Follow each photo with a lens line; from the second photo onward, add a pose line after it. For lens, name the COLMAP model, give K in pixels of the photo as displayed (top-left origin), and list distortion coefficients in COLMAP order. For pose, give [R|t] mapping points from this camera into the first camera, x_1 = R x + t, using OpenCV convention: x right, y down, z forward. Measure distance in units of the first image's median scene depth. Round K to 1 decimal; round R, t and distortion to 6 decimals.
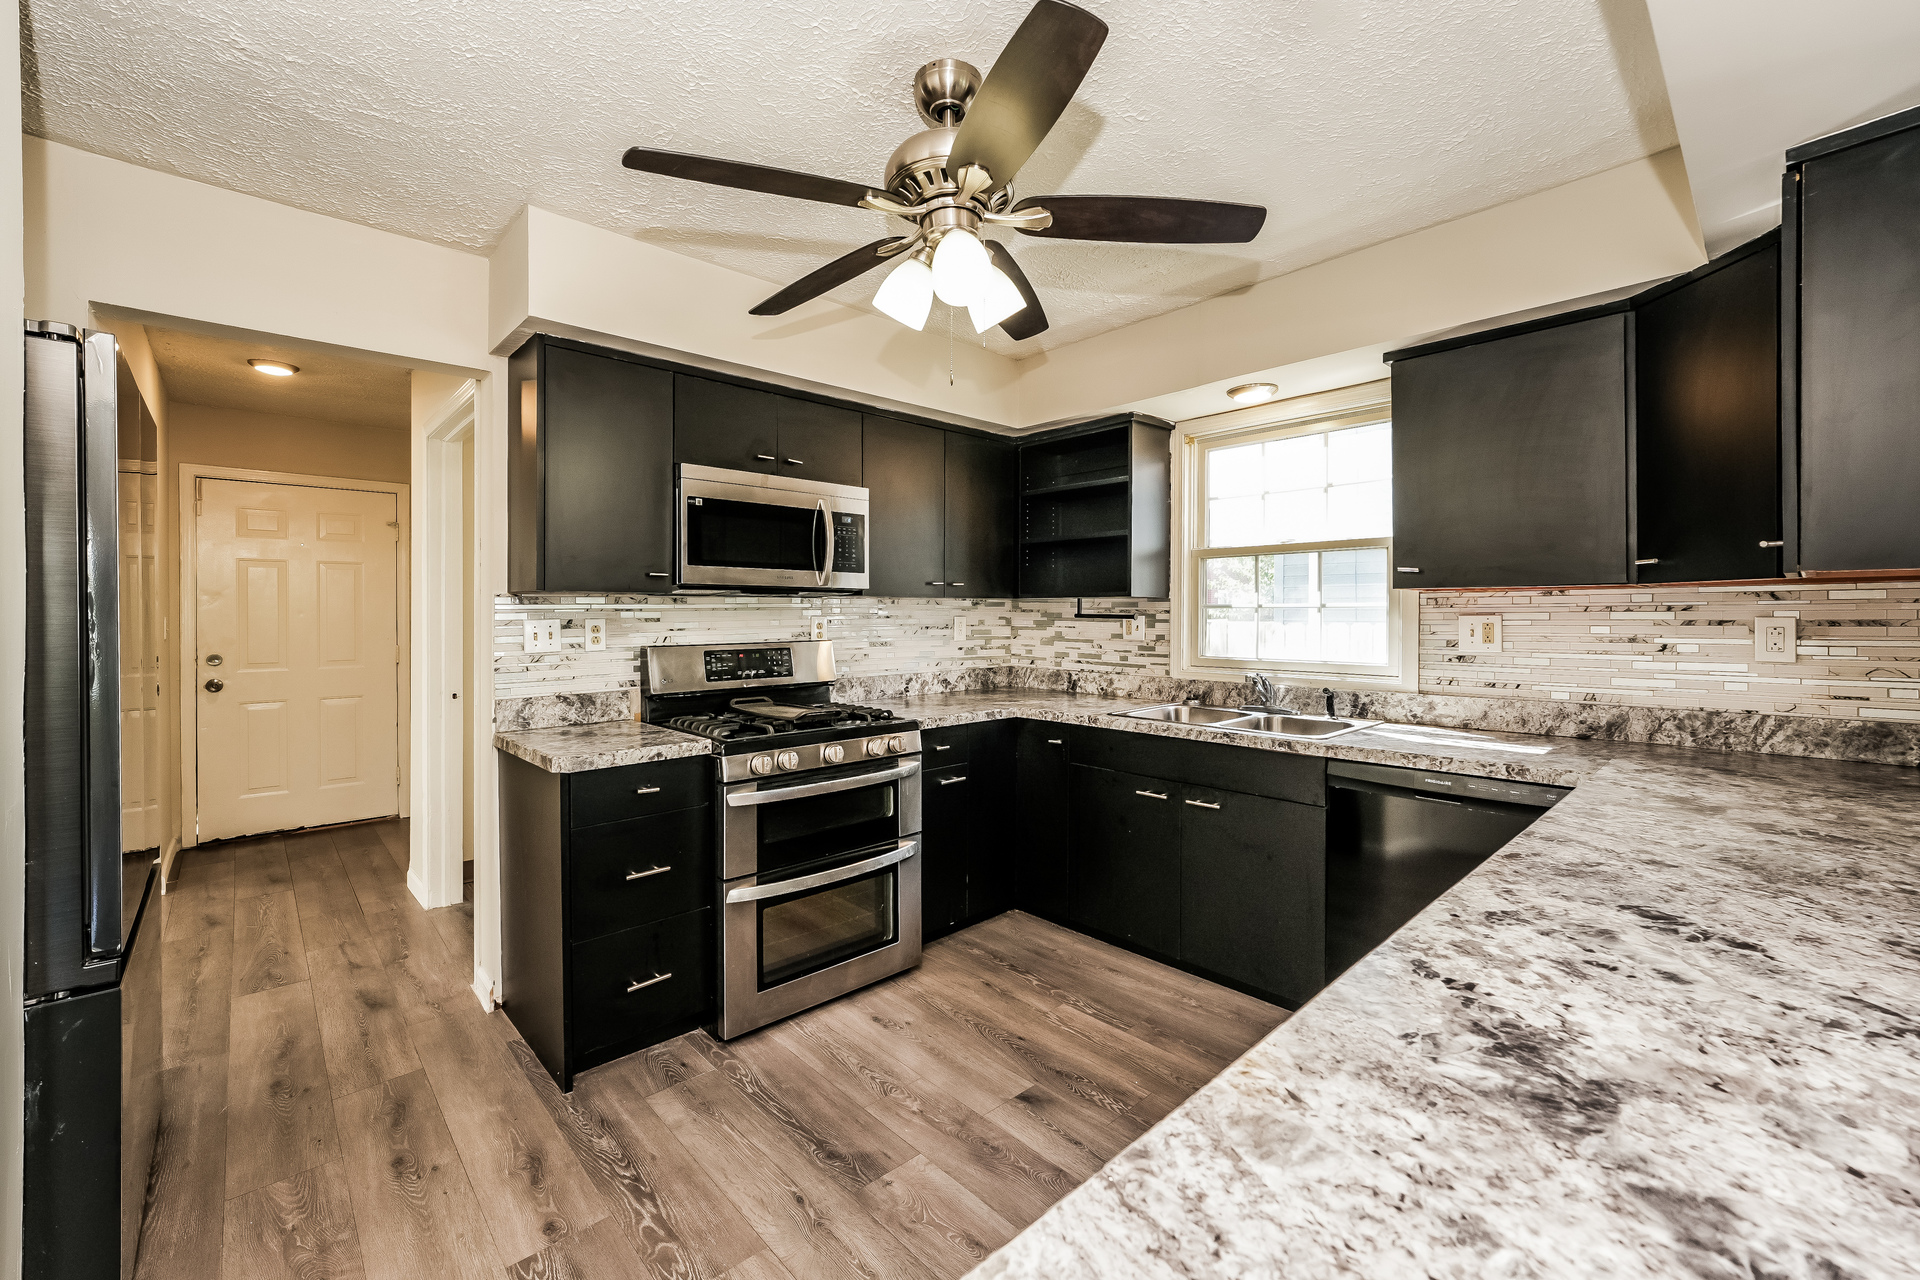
lens RADIAL K [[795.2, 0, 923.3], [0, 795.2, 612.3], [0, 0, 1]] dist [-0.015565, 0.001338]
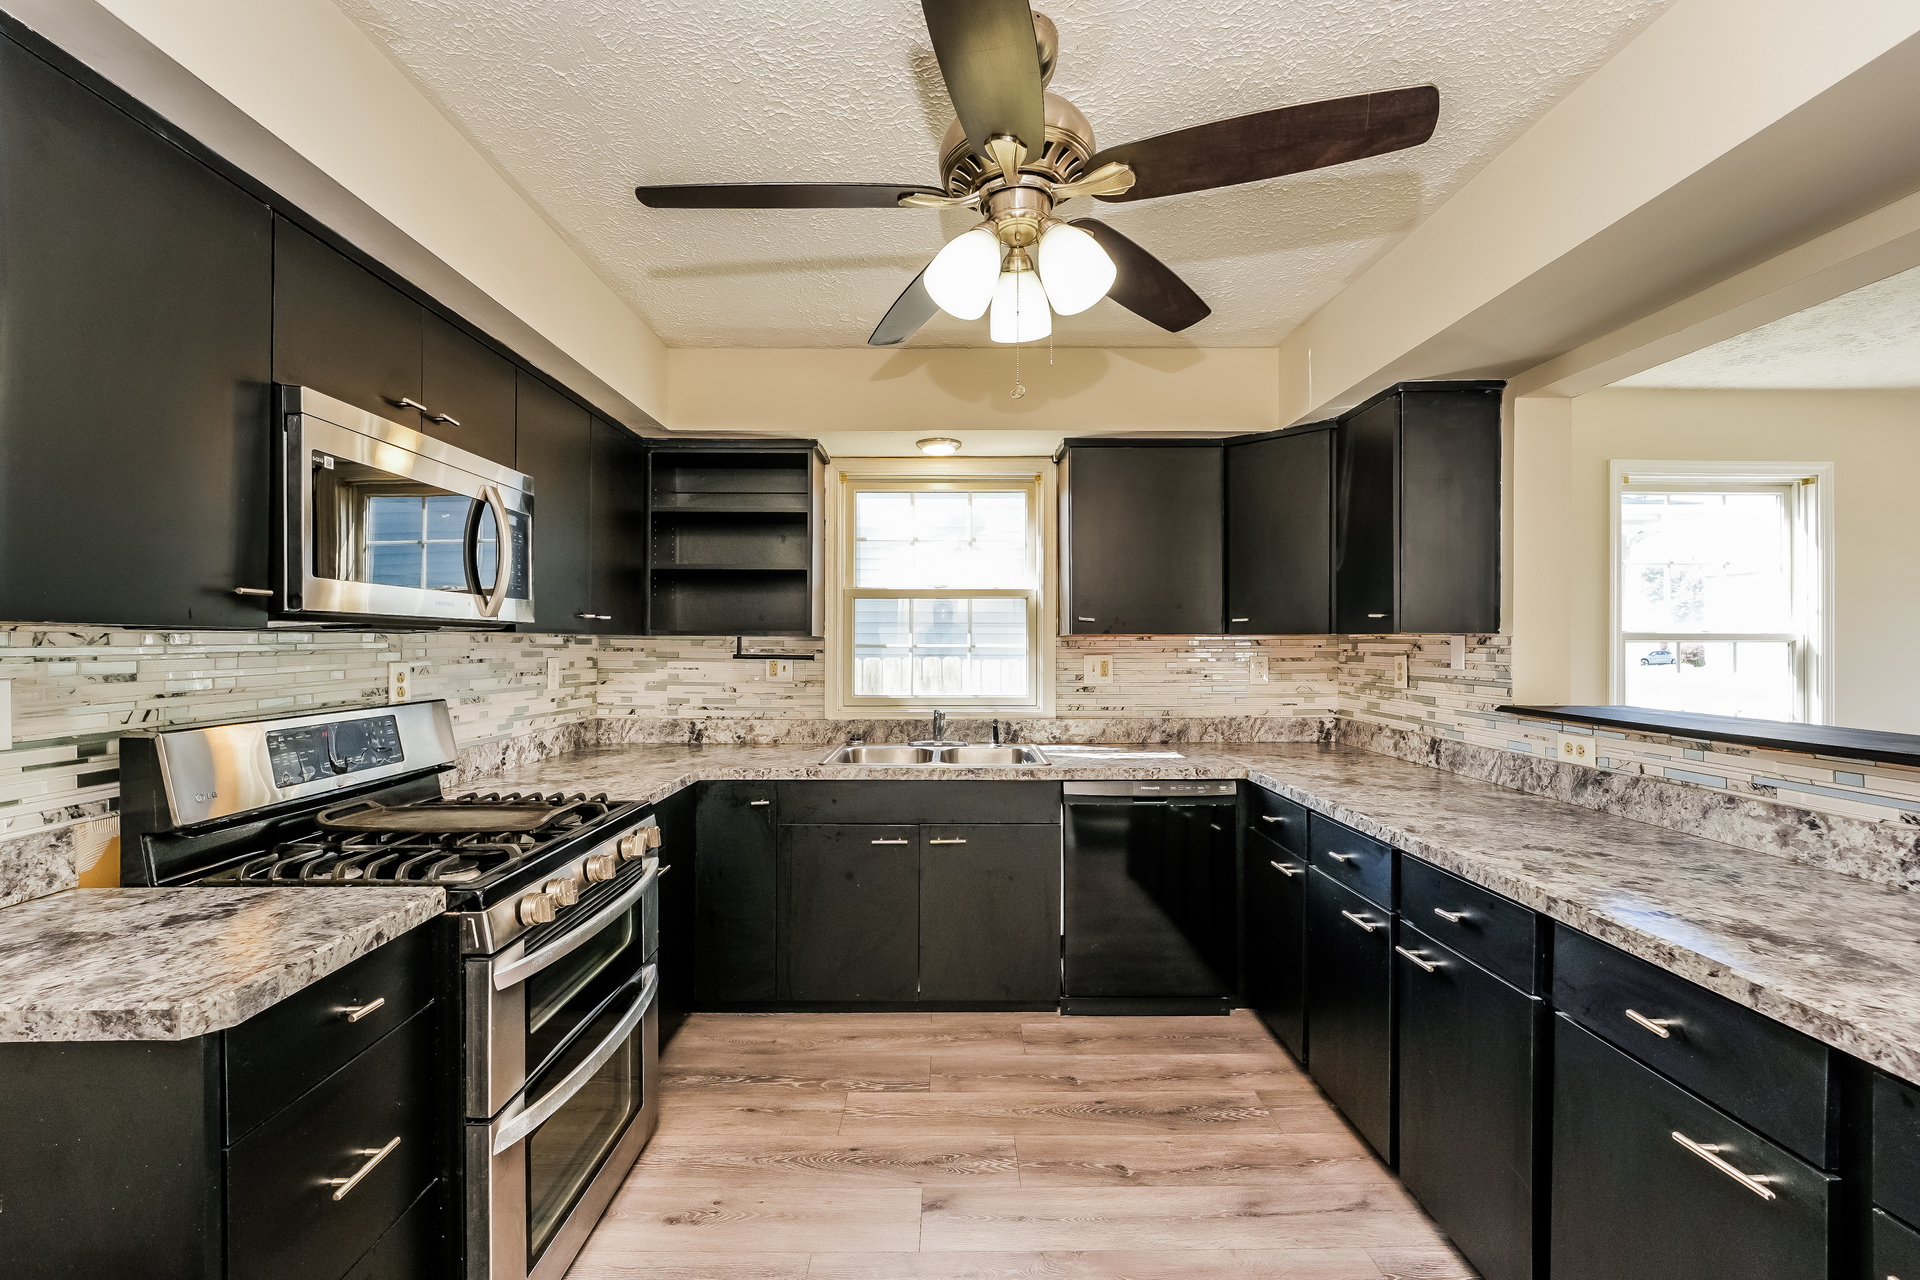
lens RADIAL K [[795.2, 0, 955.2], [0, 795.2, 644.7], [0, 0, 1]] dist [-0.015565, 0.001338]
pose [[0.658232, -0.000510, 0.752815, -0.366129], [-0.000892, 0.999999, 0.001458, -0.012217], [-0.752815, -0.001631, 0.658230, 0.281500]]
